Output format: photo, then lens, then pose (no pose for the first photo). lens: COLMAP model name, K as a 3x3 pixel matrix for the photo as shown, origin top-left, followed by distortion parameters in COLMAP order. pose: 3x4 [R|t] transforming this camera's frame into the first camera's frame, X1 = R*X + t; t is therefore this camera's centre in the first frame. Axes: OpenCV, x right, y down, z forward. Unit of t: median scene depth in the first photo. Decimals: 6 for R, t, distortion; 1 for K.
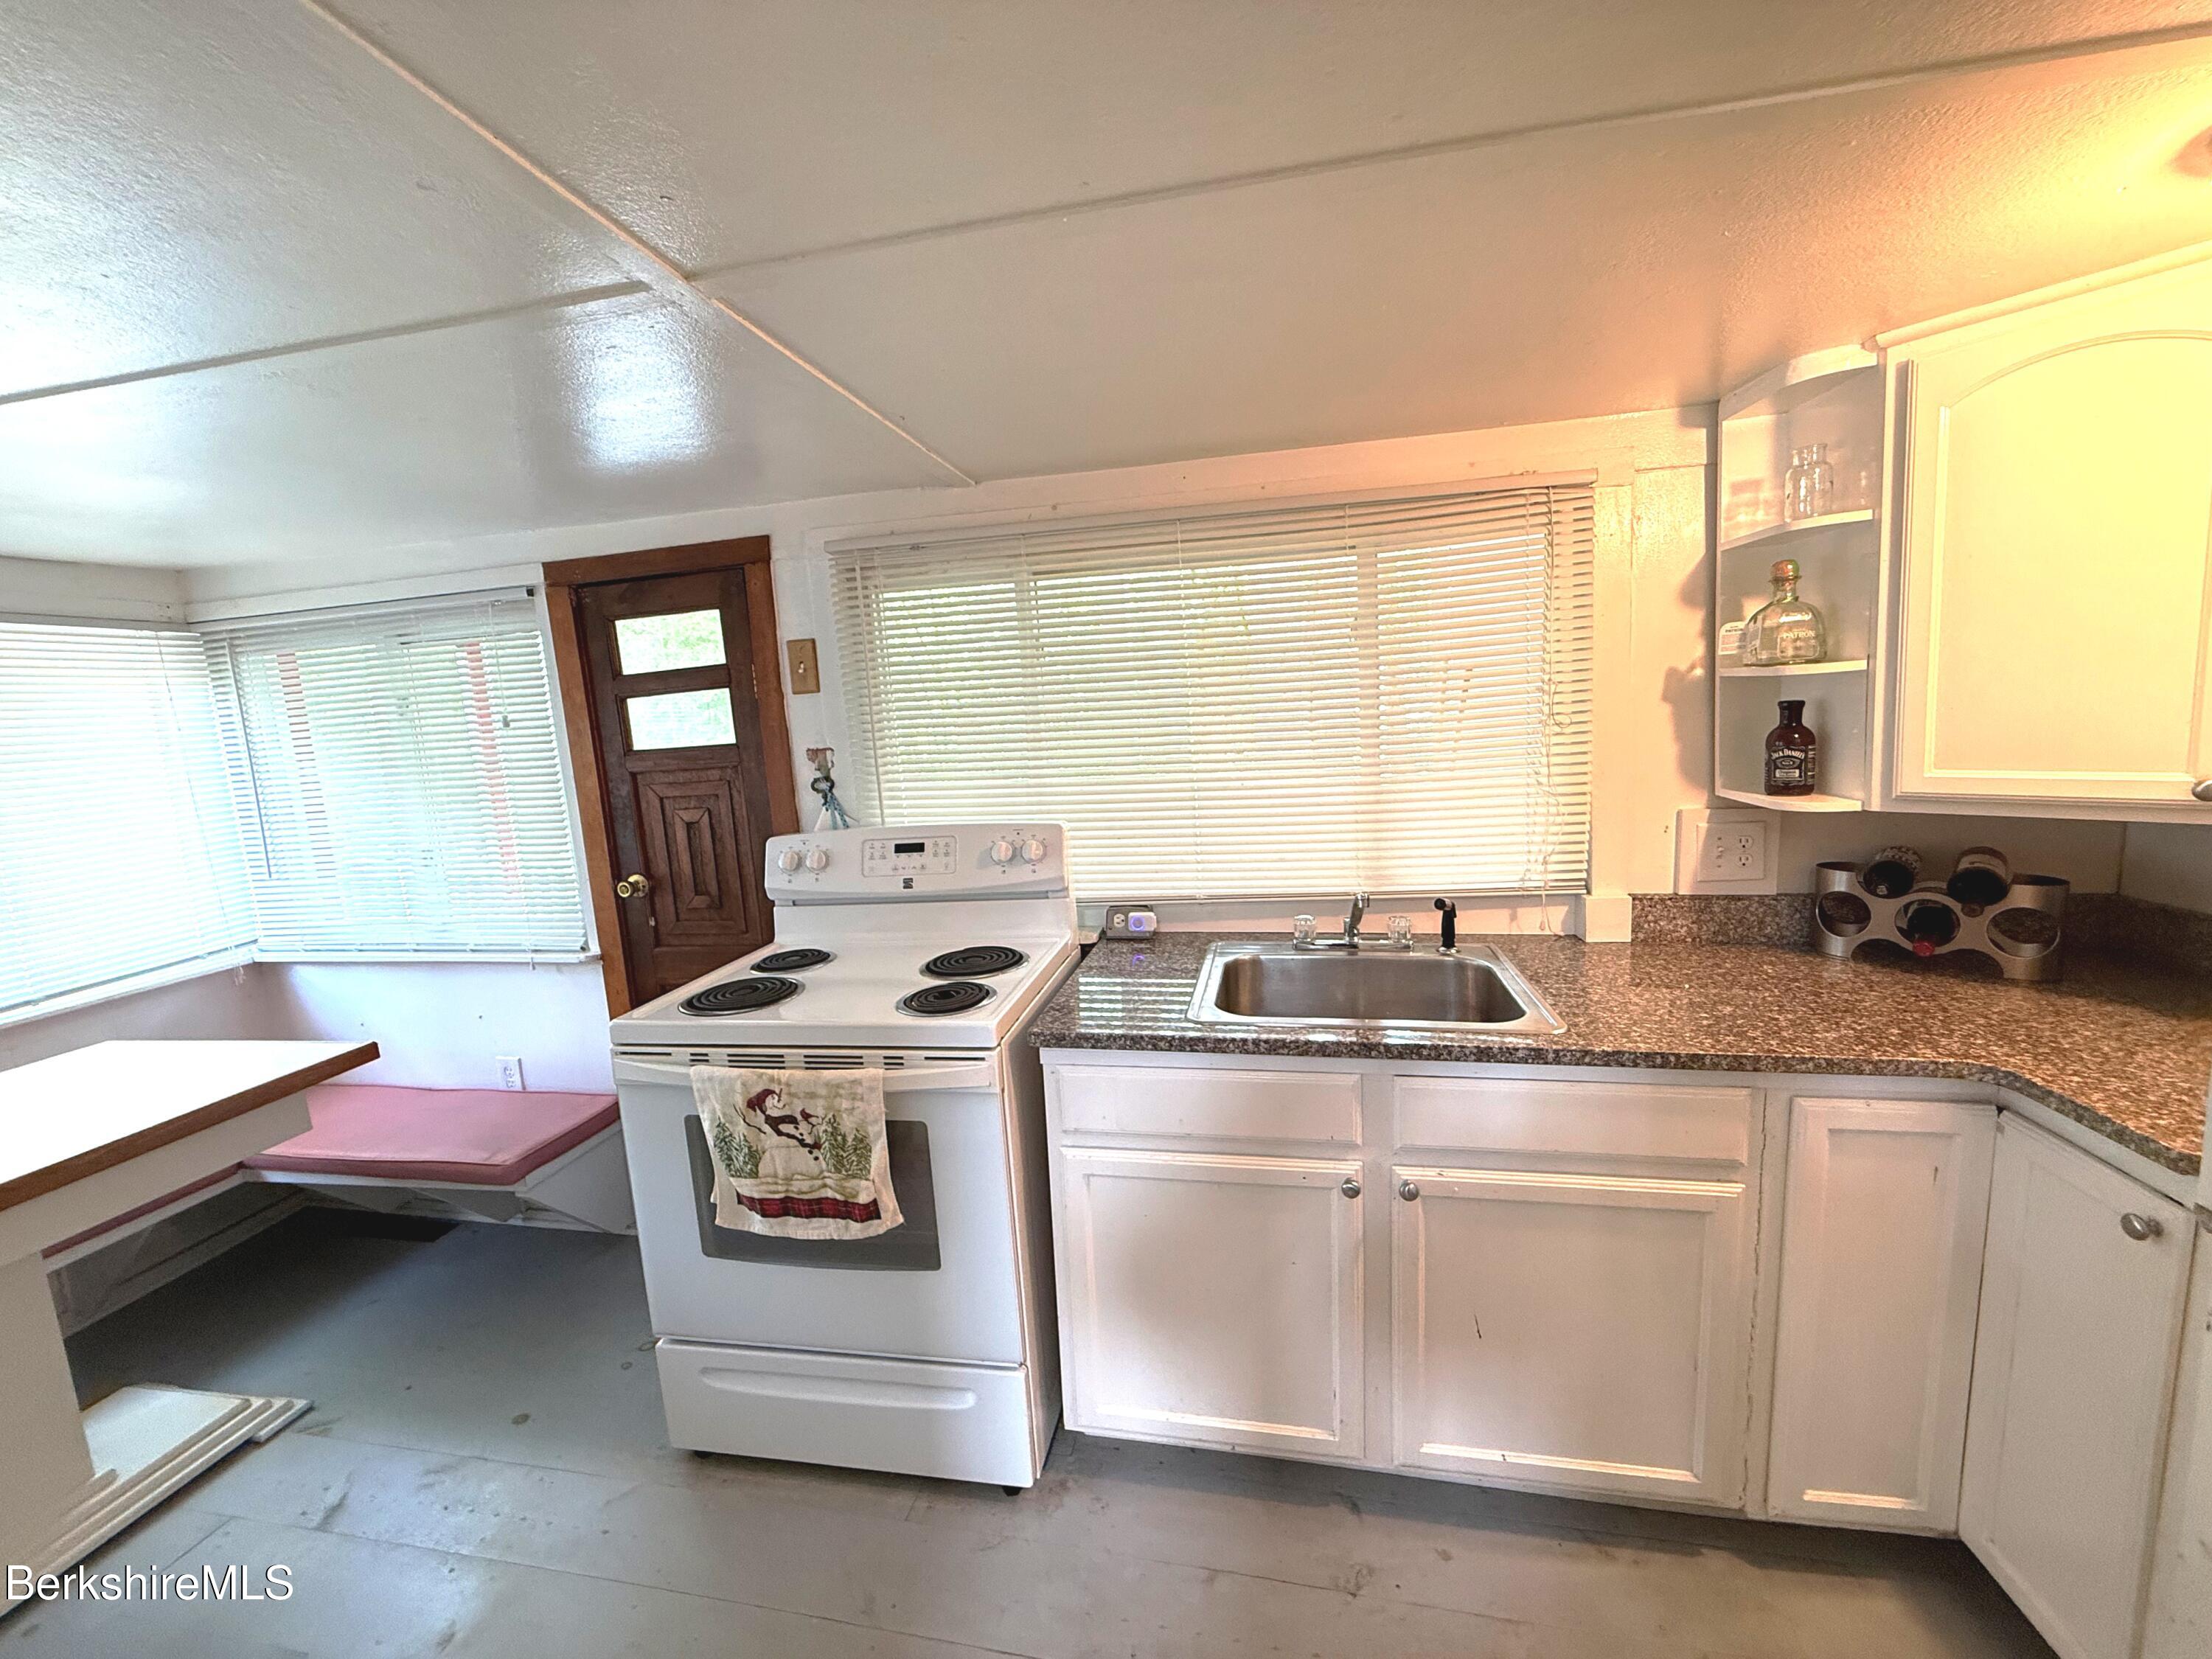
lens RADIAL K [[887.1, 0, 1109.5], [0, 887.1, 826.4], [0, 0, 1]] dist [-0.000414, -0.000118]
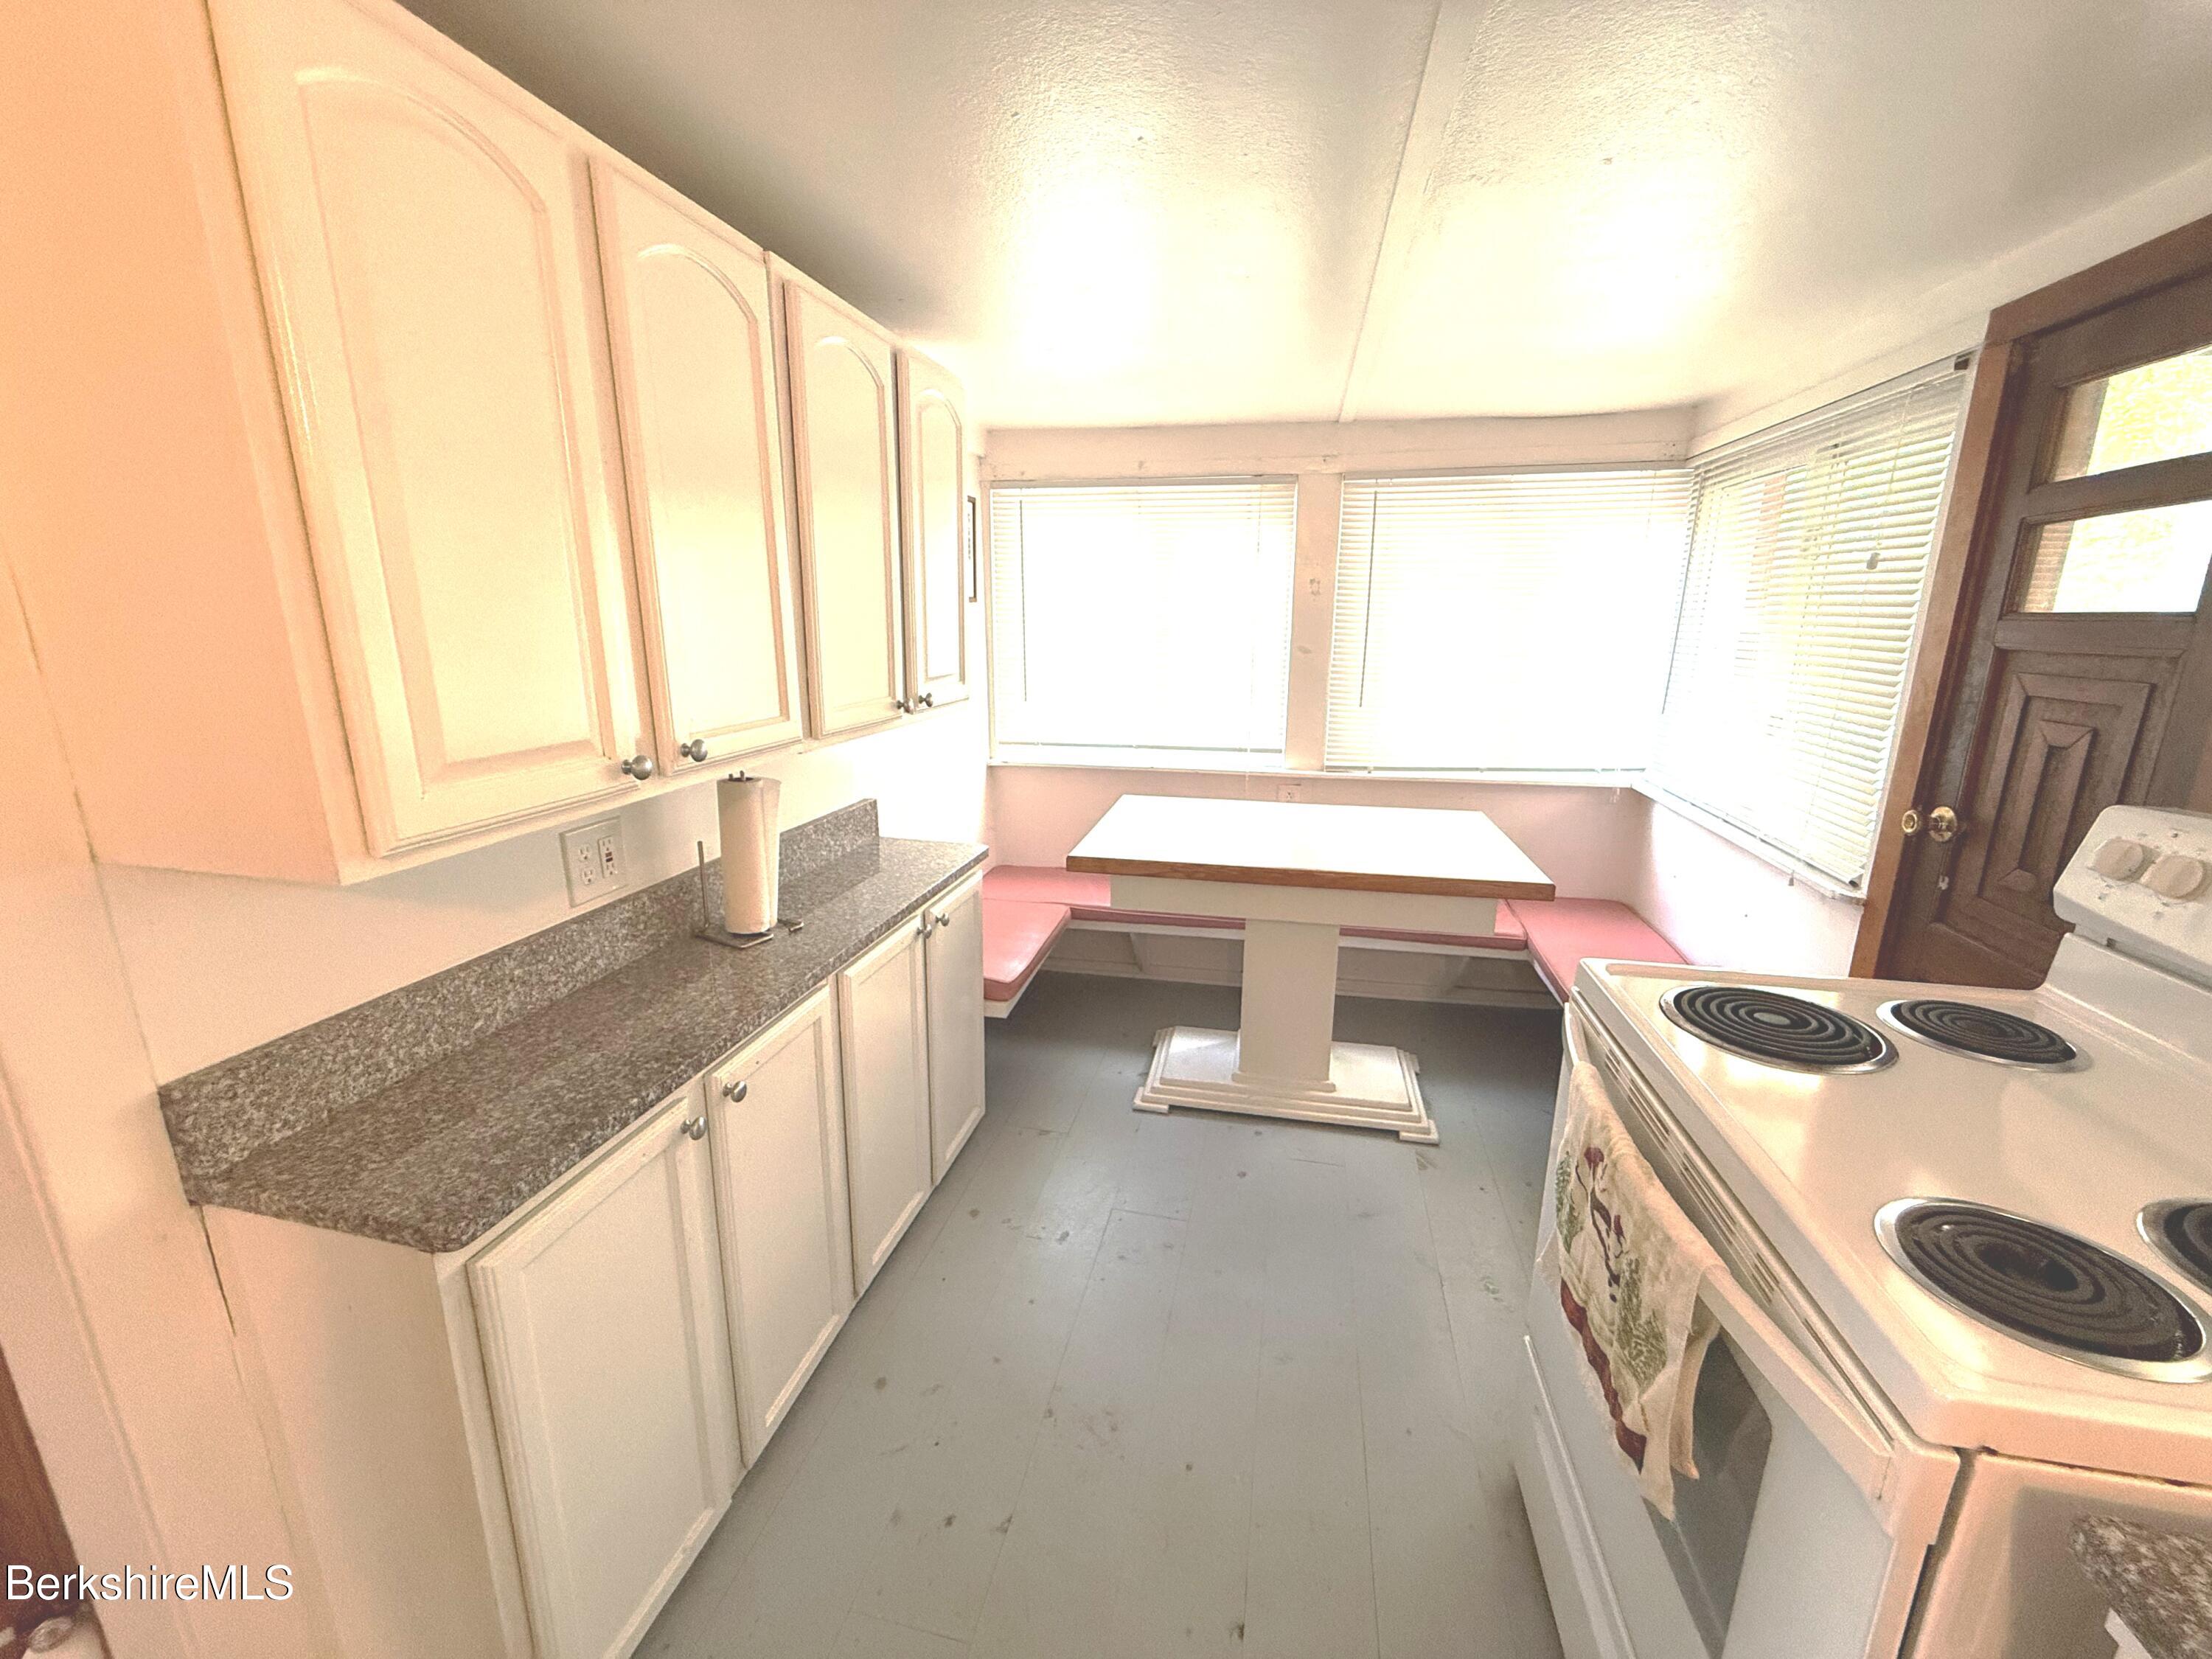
lens RADIAL K [[887.1, 0, 1109.5], [0, 887.1, 826.4], [0, 0, 1]] dist [-0.000414, -0.000118]
pose [[-0.028959, 0.299145, -0.953768, 0.113275], [-0.125955, 0.945471, 0.300367, -0.051993], [0.991613, 0.128830, 0.010299, 0.397770]]
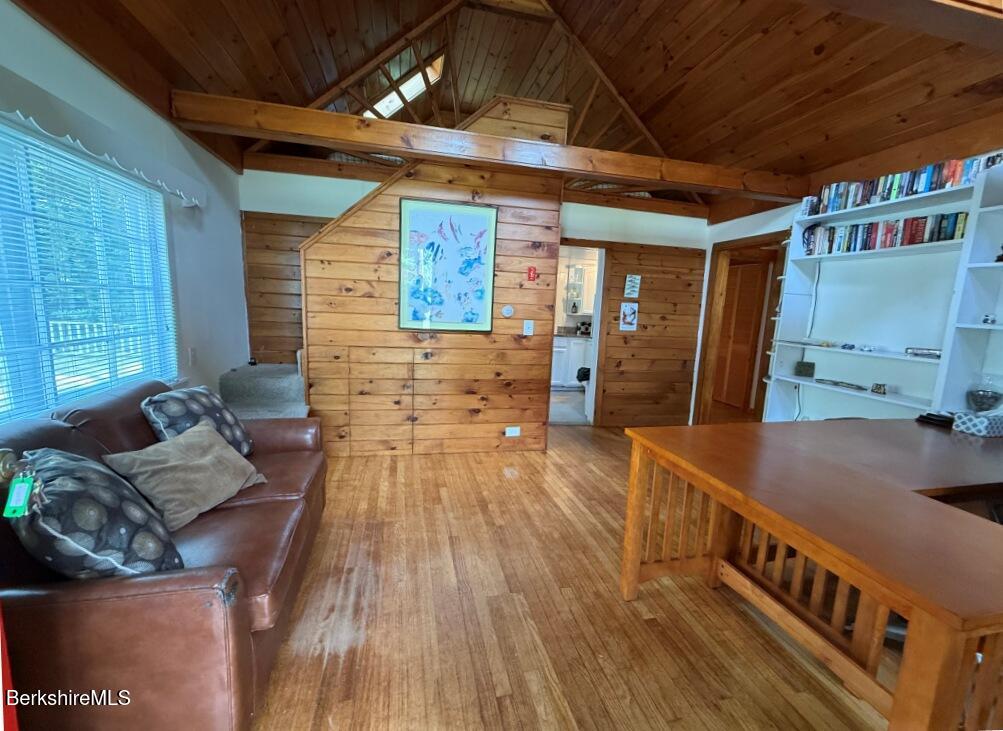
lens RADIAL K [[411.8, 0, 501.0], [0, 411.8, 361.6], [0, 0, 1]] dist [-0.001037, -0.000160]
pose [[0.914178, 0.040466, 0.403288, -0.602593], [-0.042556, 0.999087, -0.003781, 0.193244], [-0.403073, -0.013706, 0.915065, -0.971837]]
